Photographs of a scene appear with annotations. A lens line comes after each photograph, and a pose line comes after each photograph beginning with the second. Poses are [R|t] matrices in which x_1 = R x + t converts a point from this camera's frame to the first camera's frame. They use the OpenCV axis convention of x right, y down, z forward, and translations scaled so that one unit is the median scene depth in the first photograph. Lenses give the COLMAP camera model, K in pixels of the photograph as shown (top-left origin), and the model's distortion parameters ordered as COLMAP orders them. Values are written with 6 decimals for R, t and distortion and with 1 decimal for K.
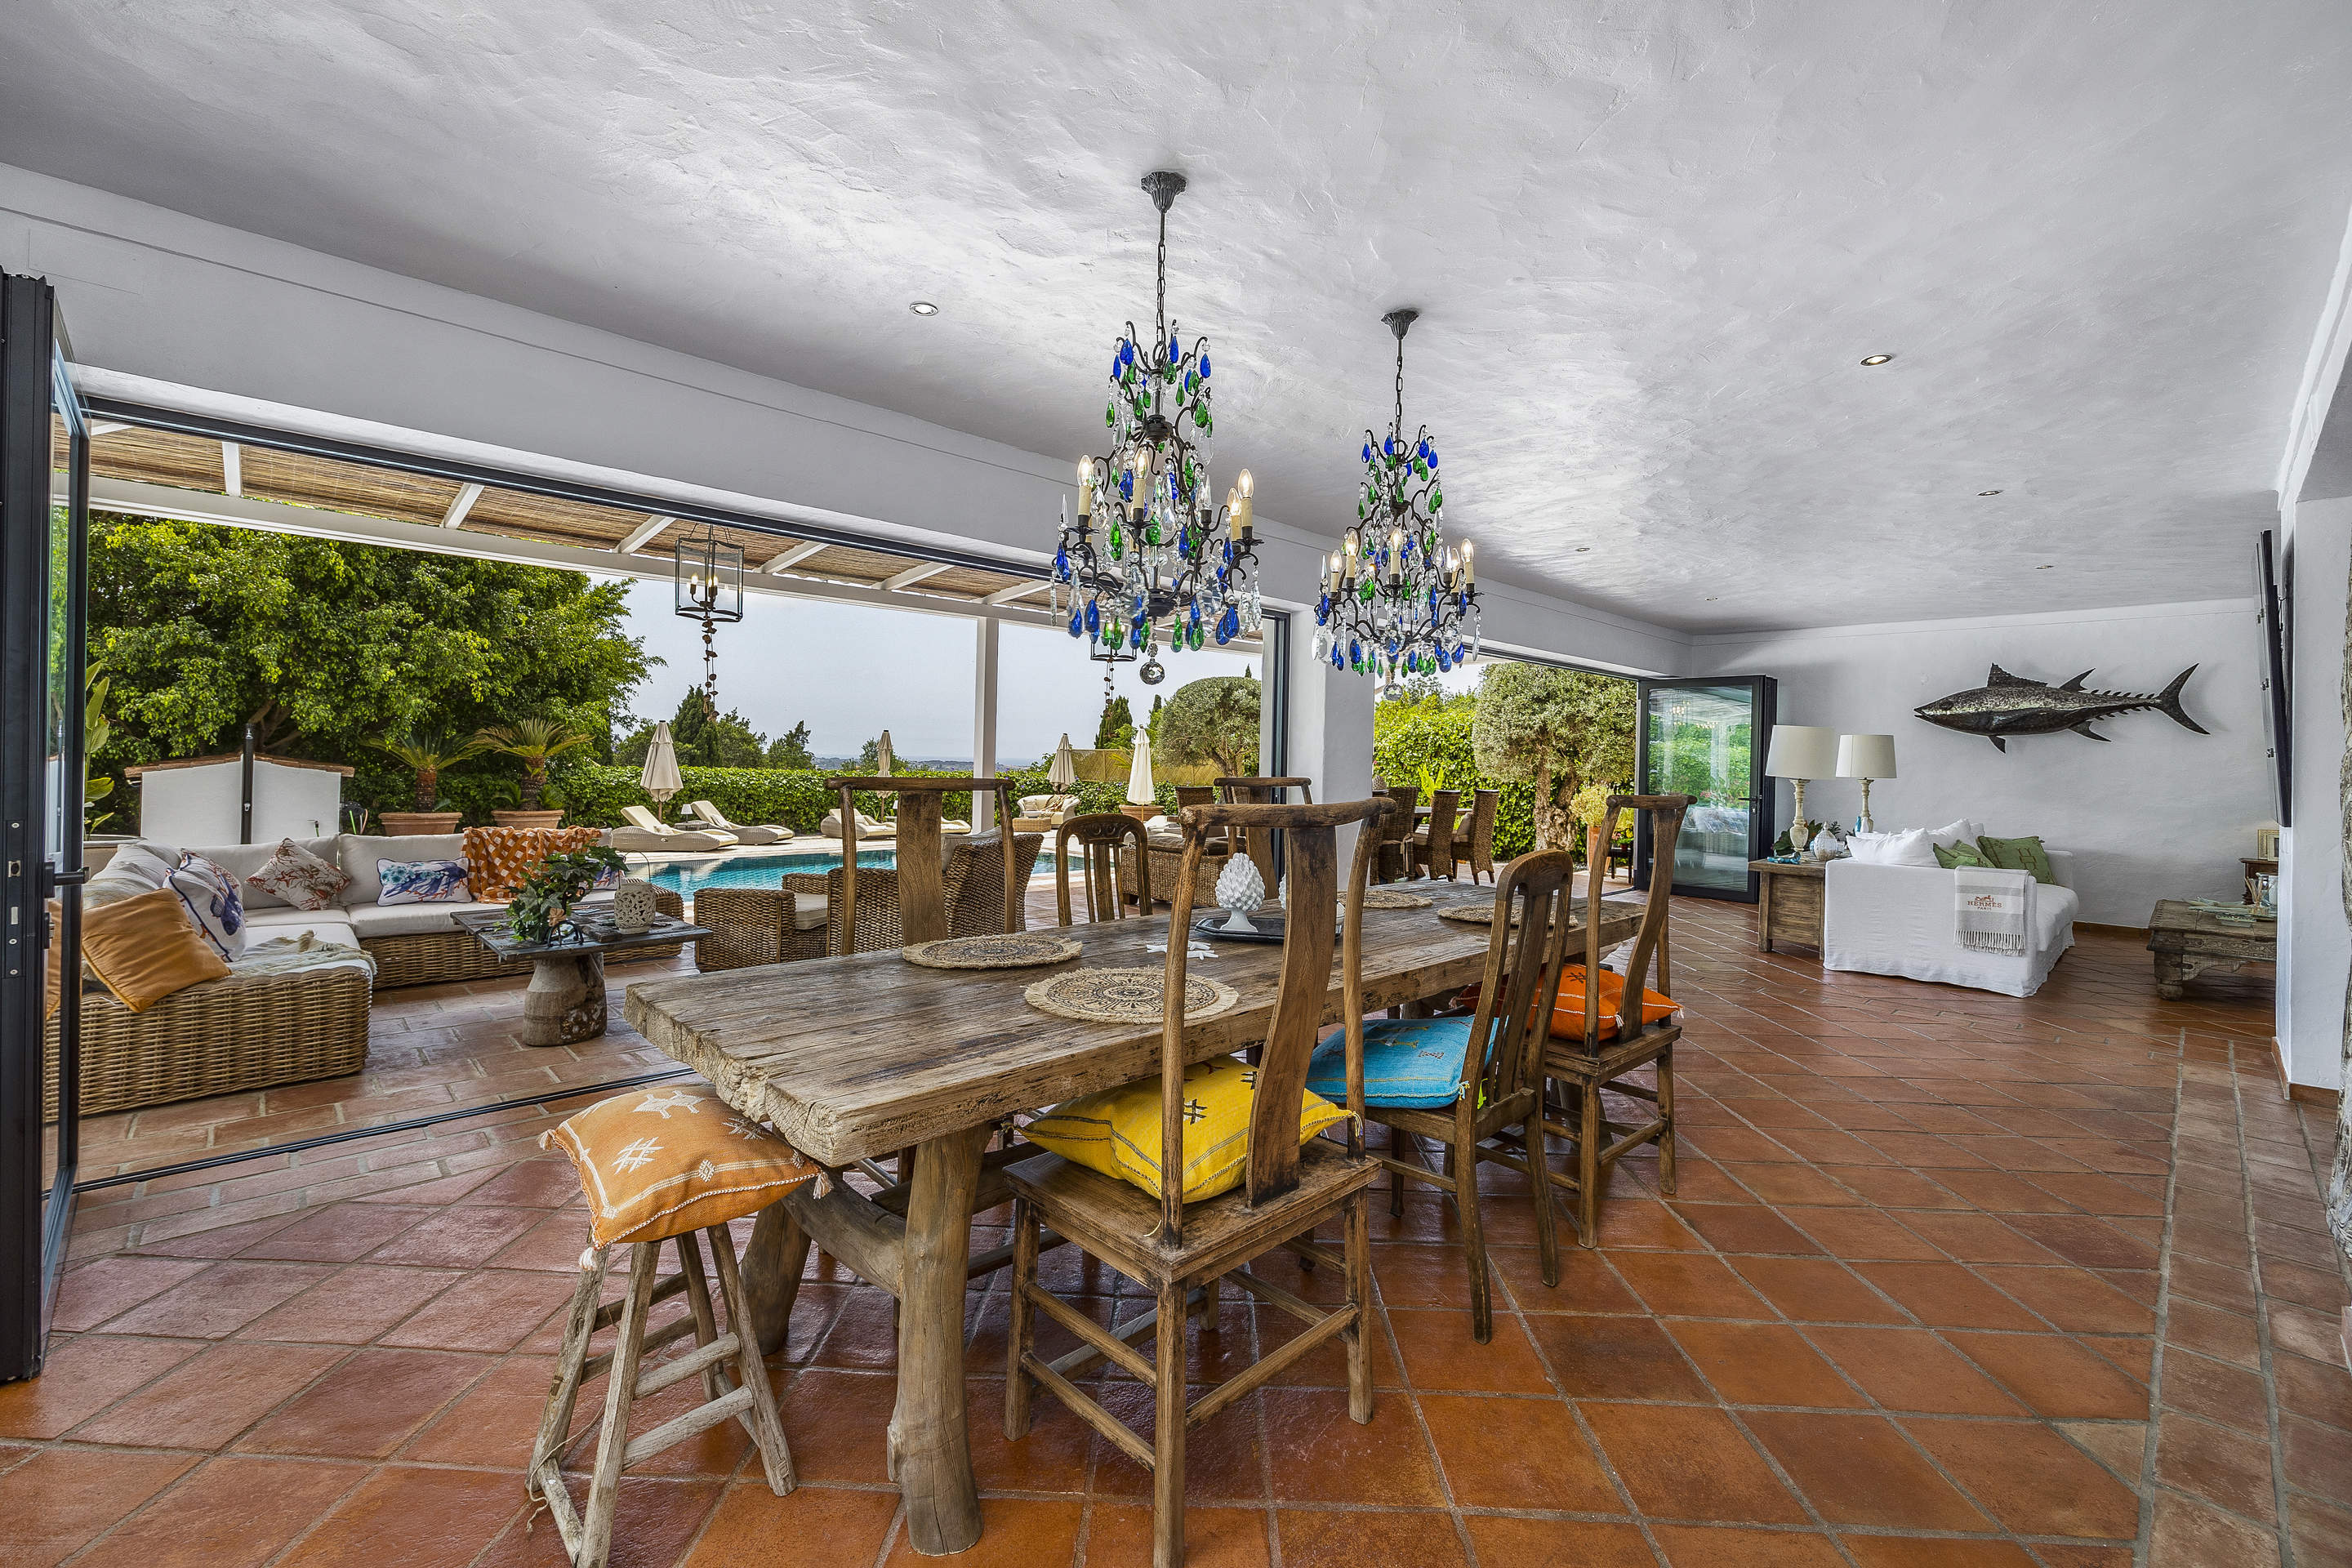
lens RADIAL K [[946.0, 0, 1184.6], [0, 946.0, 749.7], [0, 0, 1]] dist [-0.012470, 0.000843]
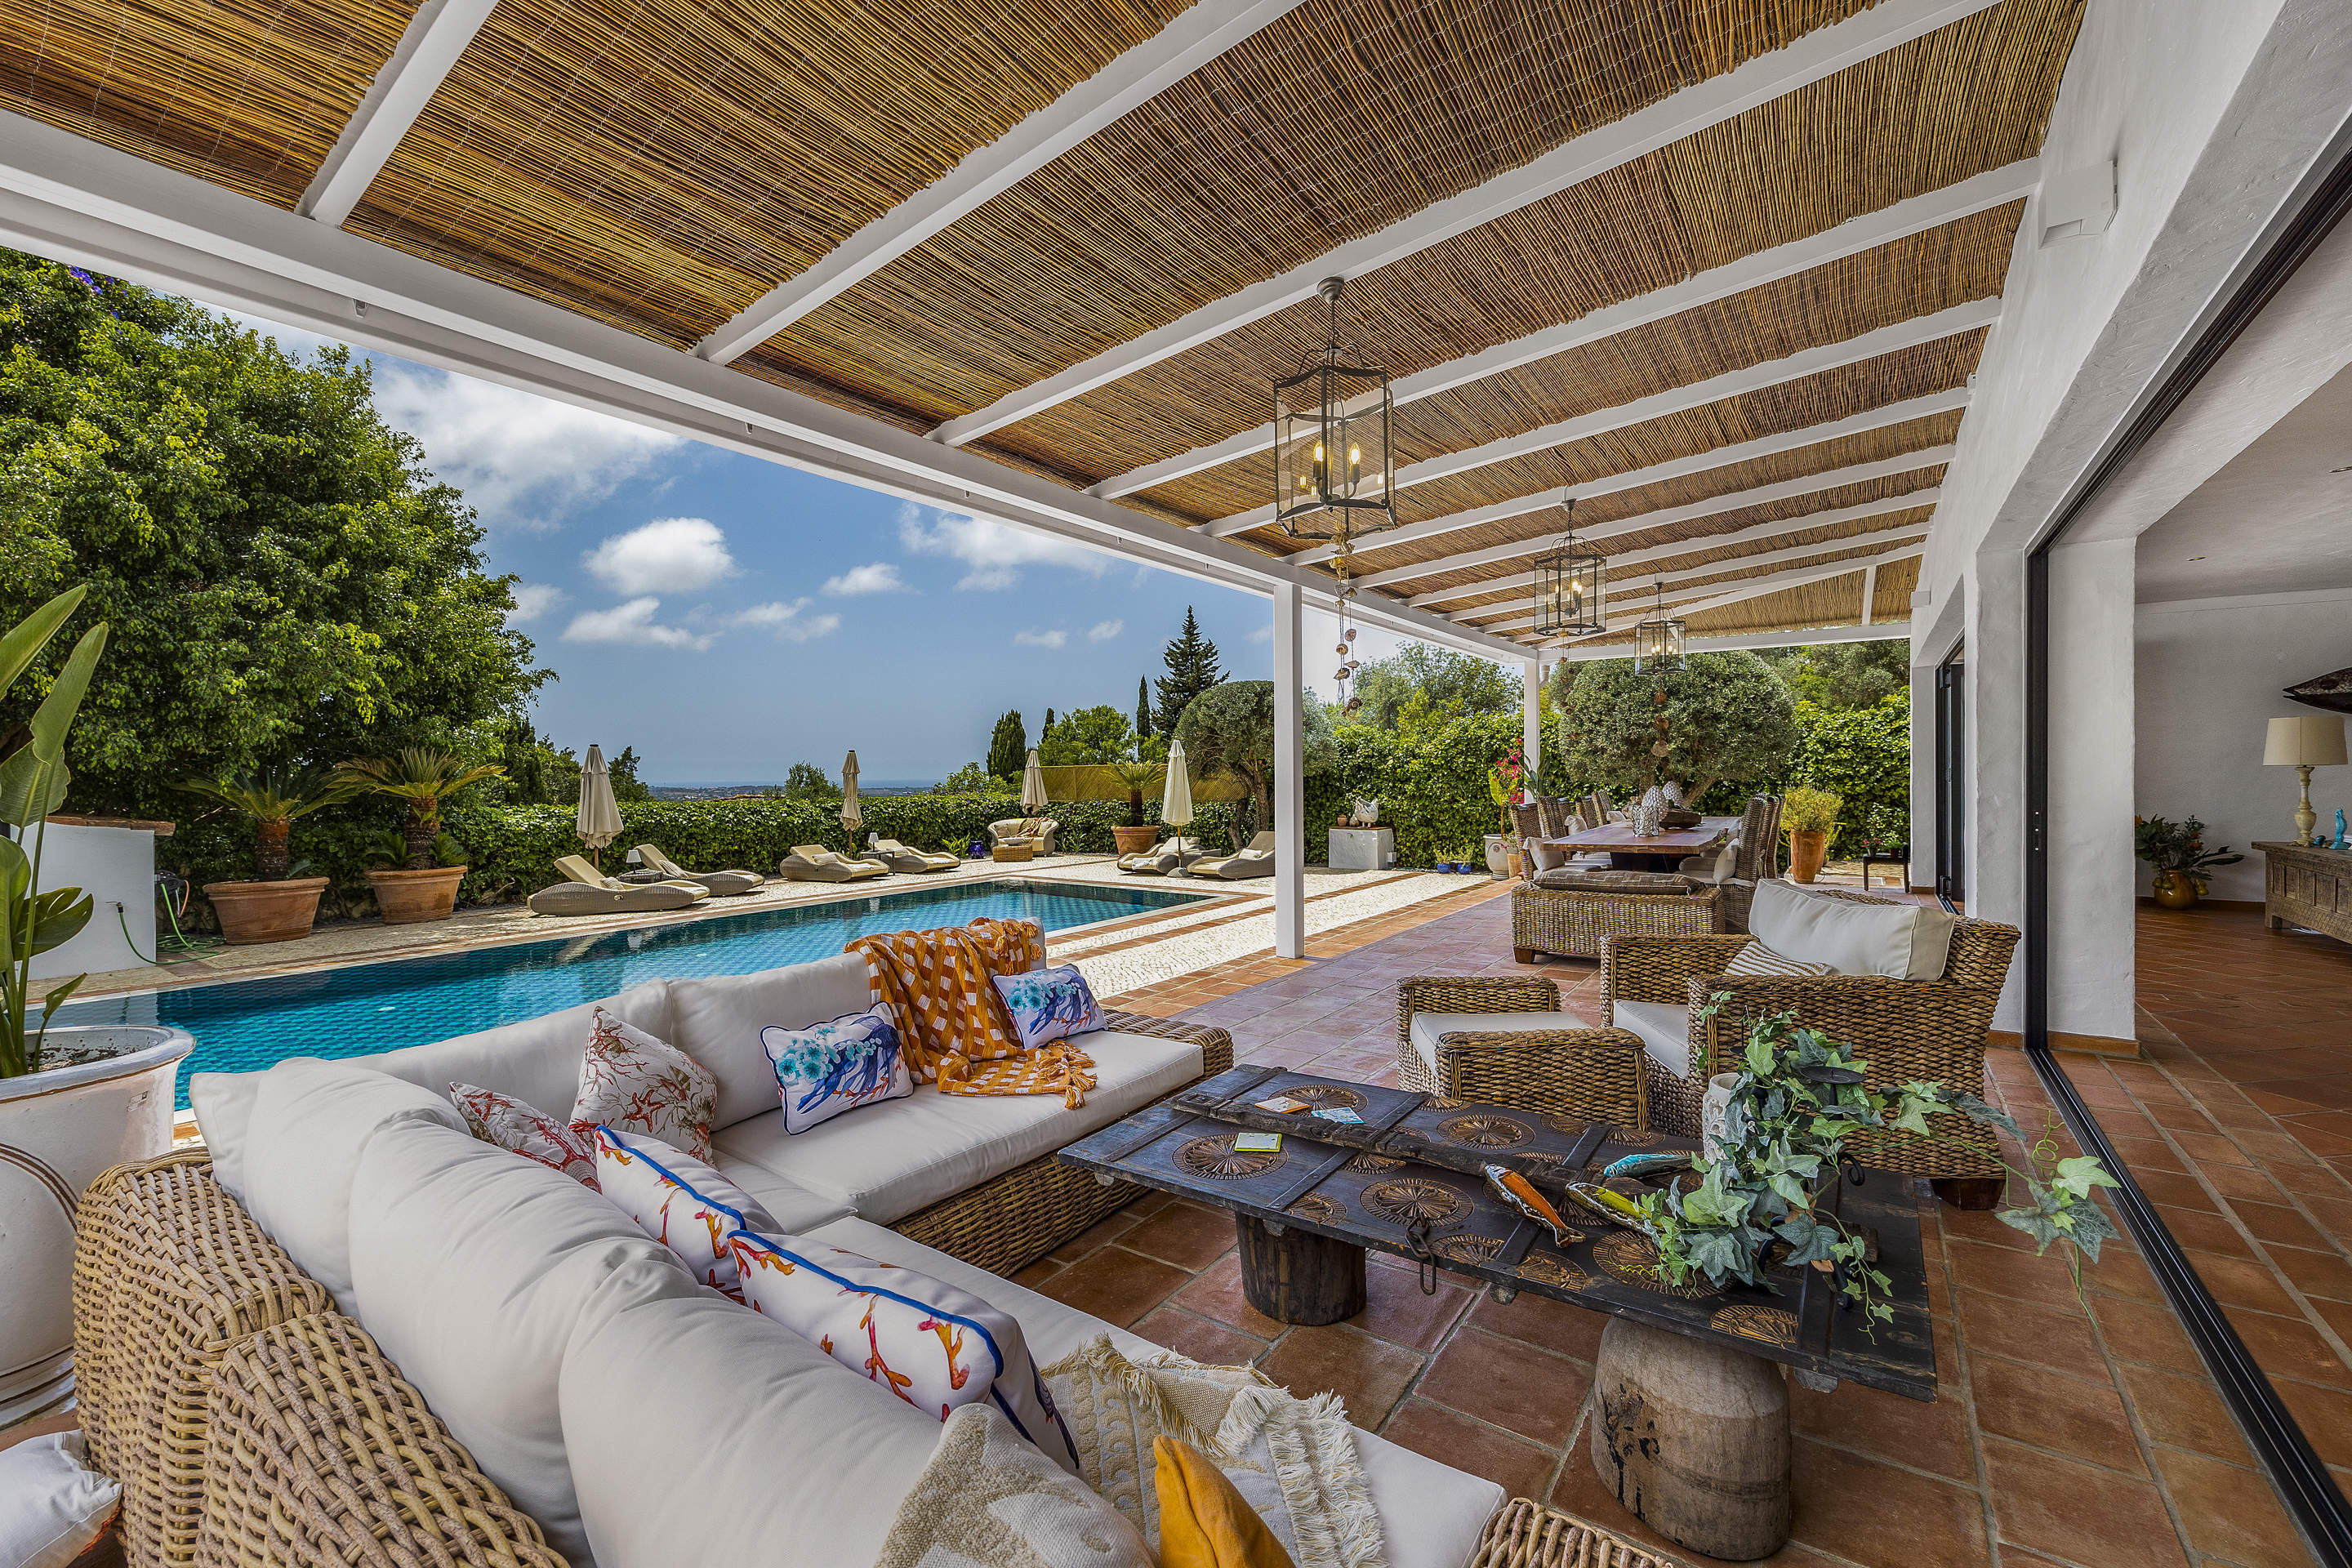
lens RADIAL K [[946.0, 0, 1199.9], [0, 946.0, 783.0], [0, 0, 1]] dist [-0.012470, 0.000843]
pose [[0.982629, -0.033836, 0.182471, -0.279233], [0.030029, 0.999271, 0.023588, -0.003184], [-0.183136, -0.017699, 0.982928, 0.194842]]
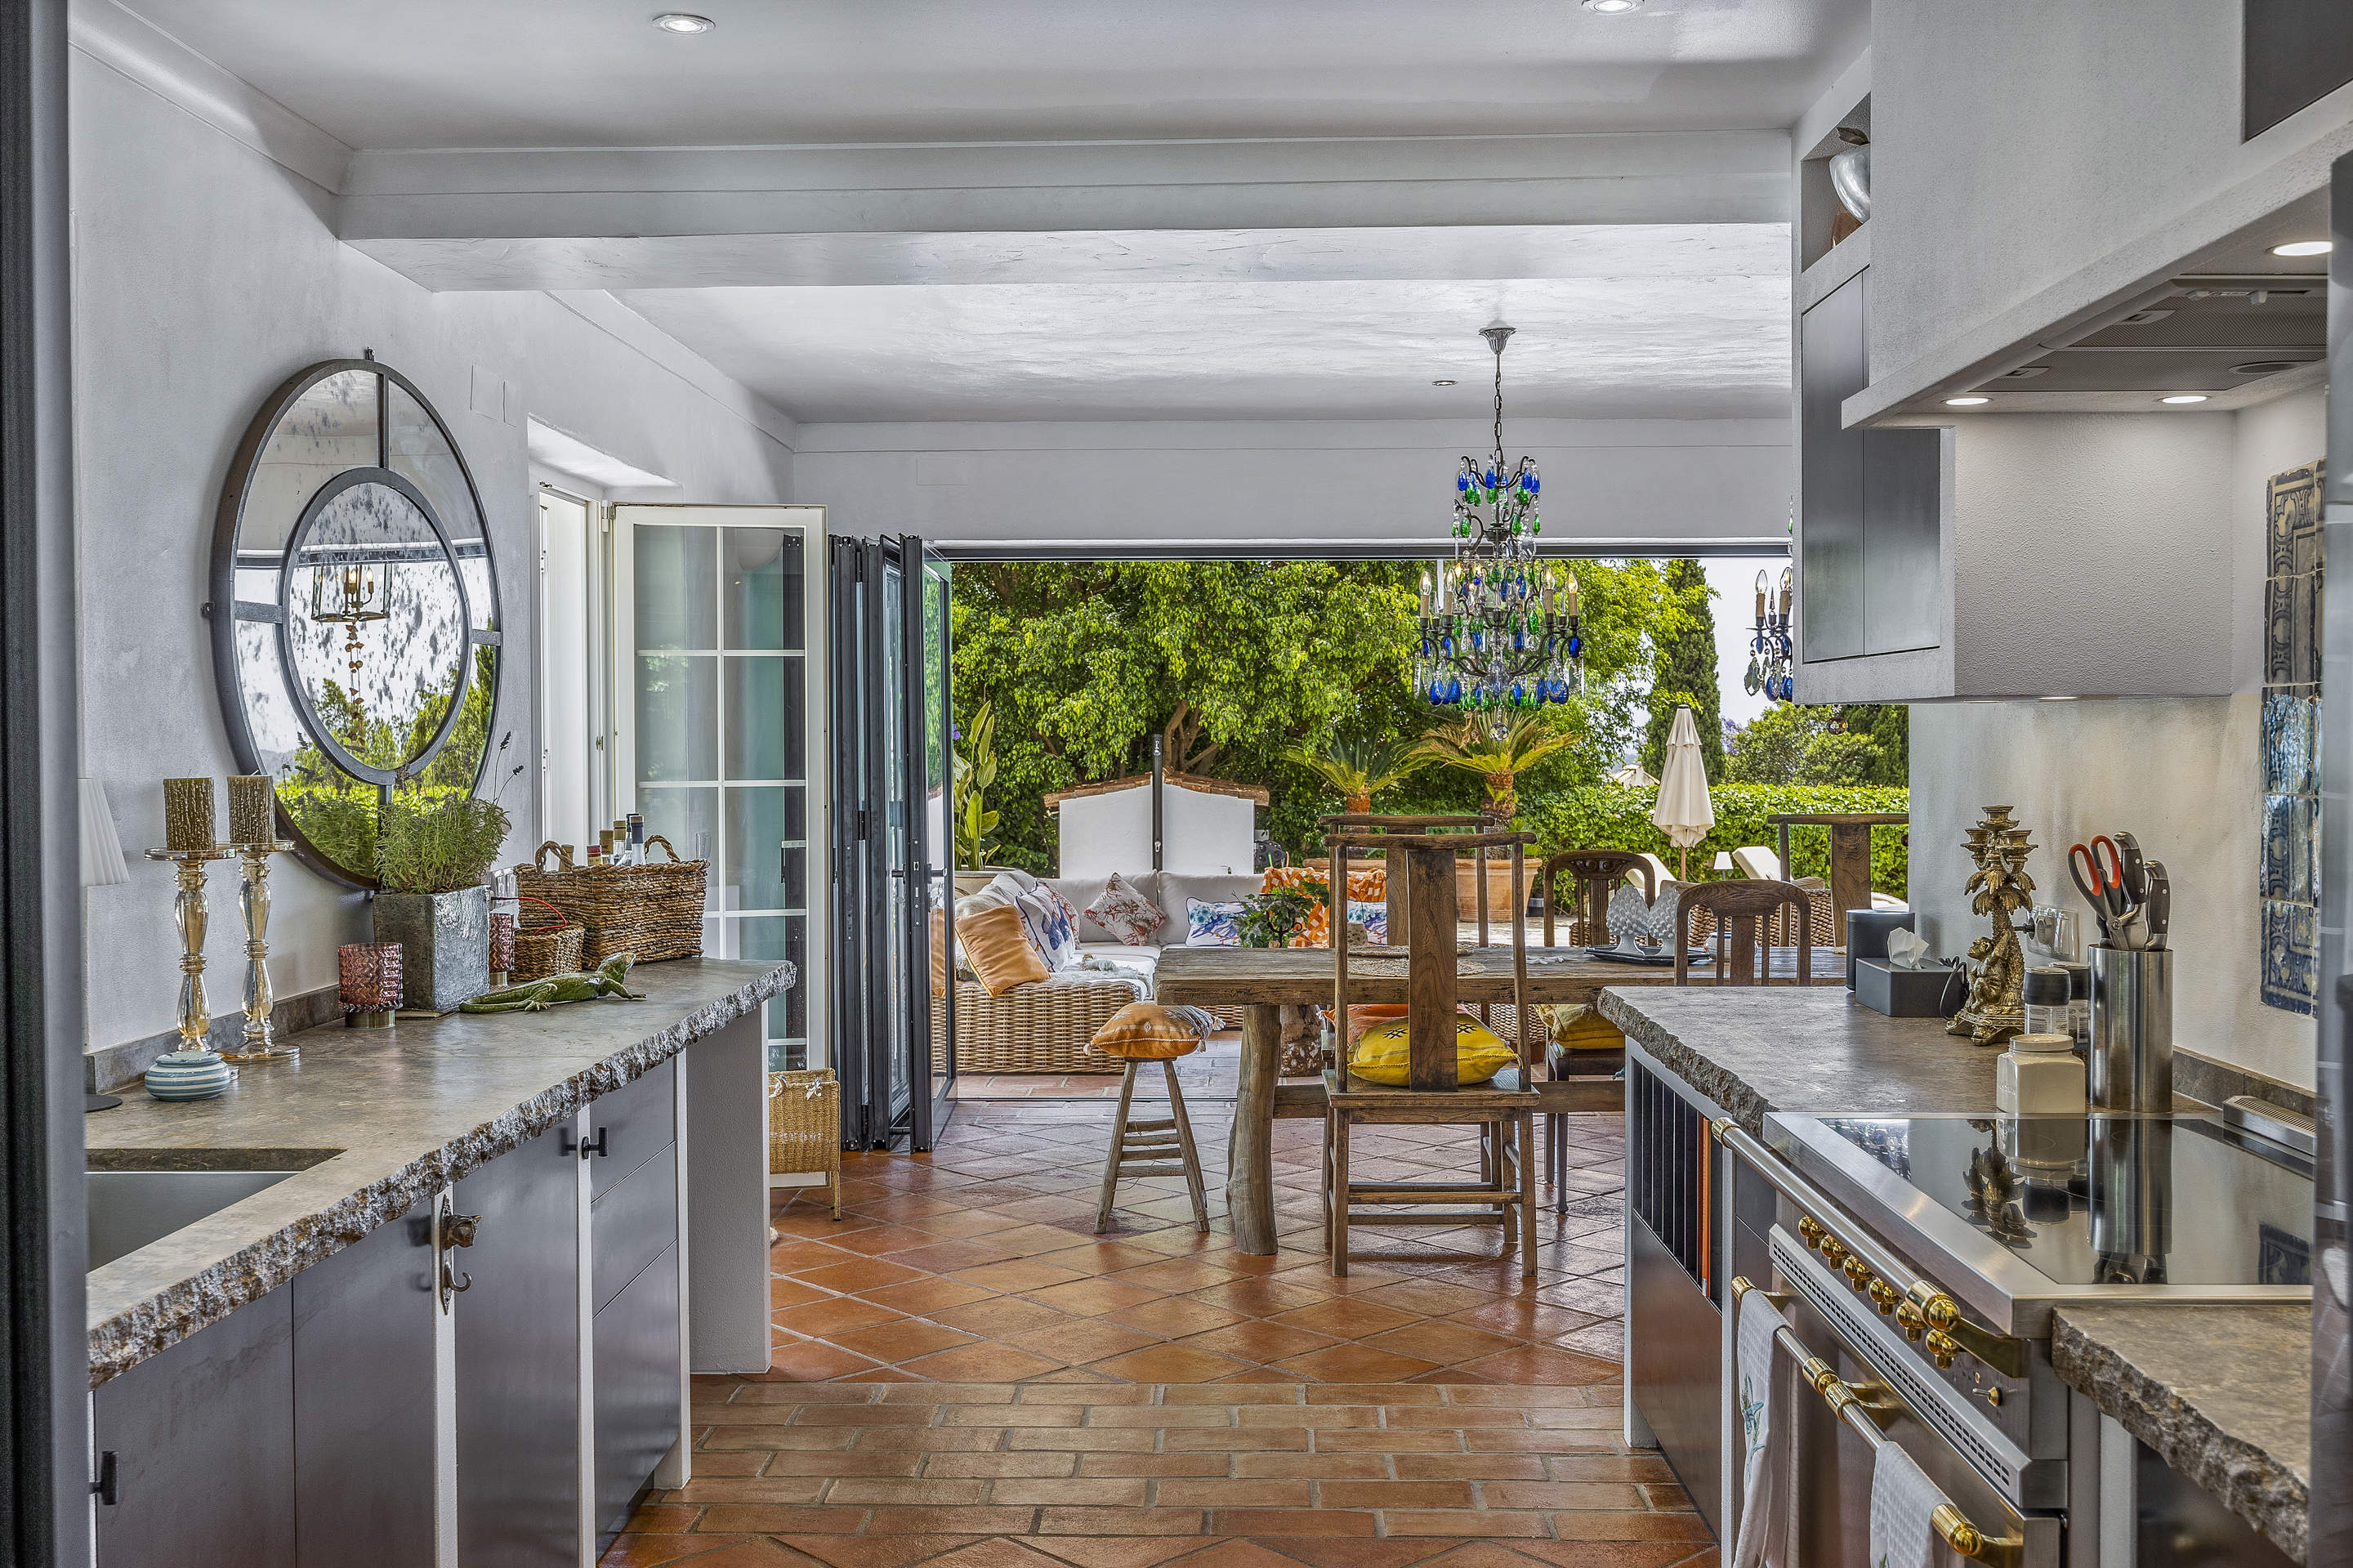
lens RADIAL K [[2264.3, 0, 1303.8], [0, 2264.3, 779.4], [0, 0, 1]] dist [0.062112, 0.000000]
pose [[0.728644, -0.008290, -0.684842, 0.298939], [0.021910, 0.999697, 0.011210, -0.009391], [0.684542, -0.023173, 0.728605, -0.218932]]
